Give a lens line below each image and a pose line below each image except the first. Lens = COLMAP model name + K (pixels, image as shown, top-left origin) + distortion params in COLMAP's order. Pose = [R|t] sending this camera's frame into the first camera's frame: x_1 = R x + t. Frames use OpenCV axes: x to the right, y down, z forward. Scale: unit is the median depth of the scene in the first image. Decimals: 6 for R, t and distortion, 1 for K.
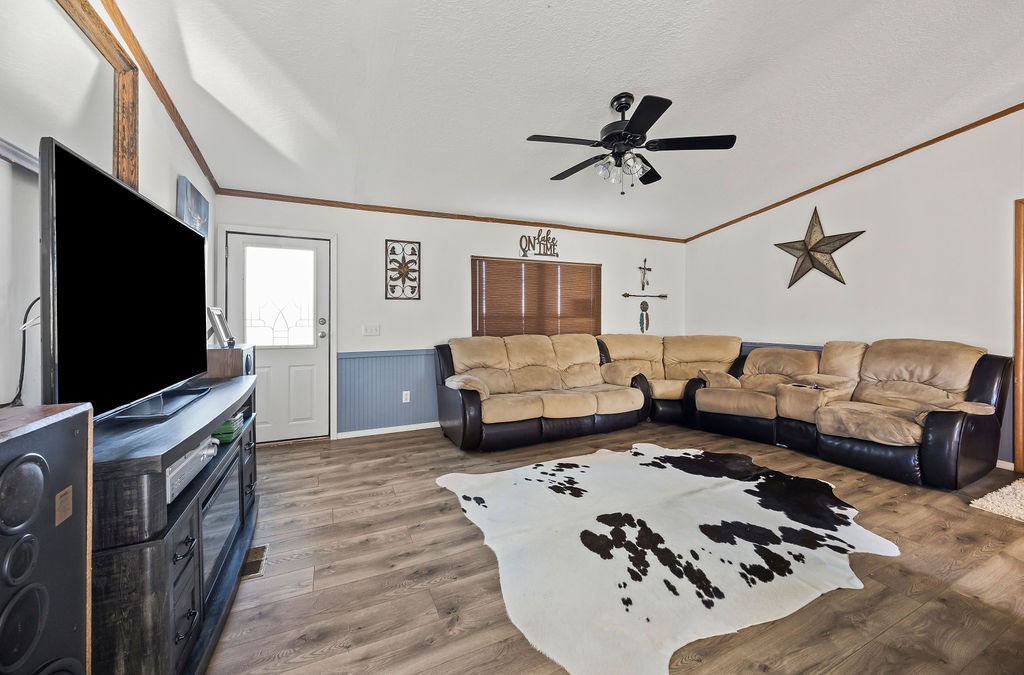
lens RADIAL K [[399.6, 0, 520.1], [0, 399.6, 318.9], [0, 0, 1]] dist [-0.005064, 0.000657]
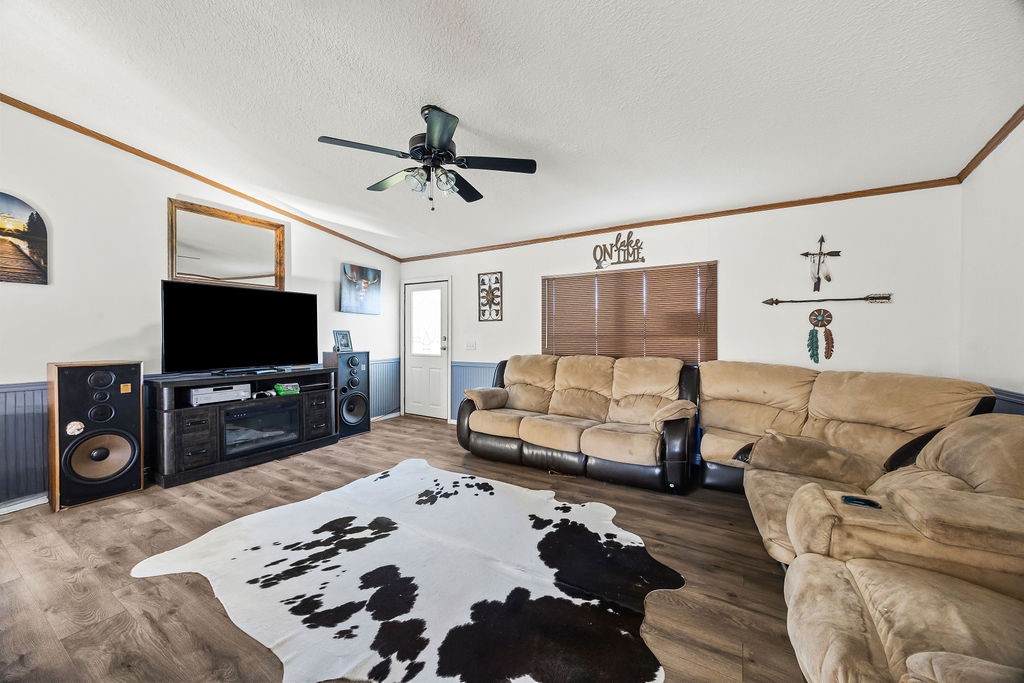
lens RADIAL K [[392.6, 0, 511.3], [0, 392.6, 338.6], [0, 0, 1]] dist [-0.001400, -0.000746]
pose [[0.537342, 0.007926, -0.843327, 0.945947], [-0.005285, 0.999968, 0.006030, -0.003881], [0.843348, 0.001217, 0.537367, 0.523050]]
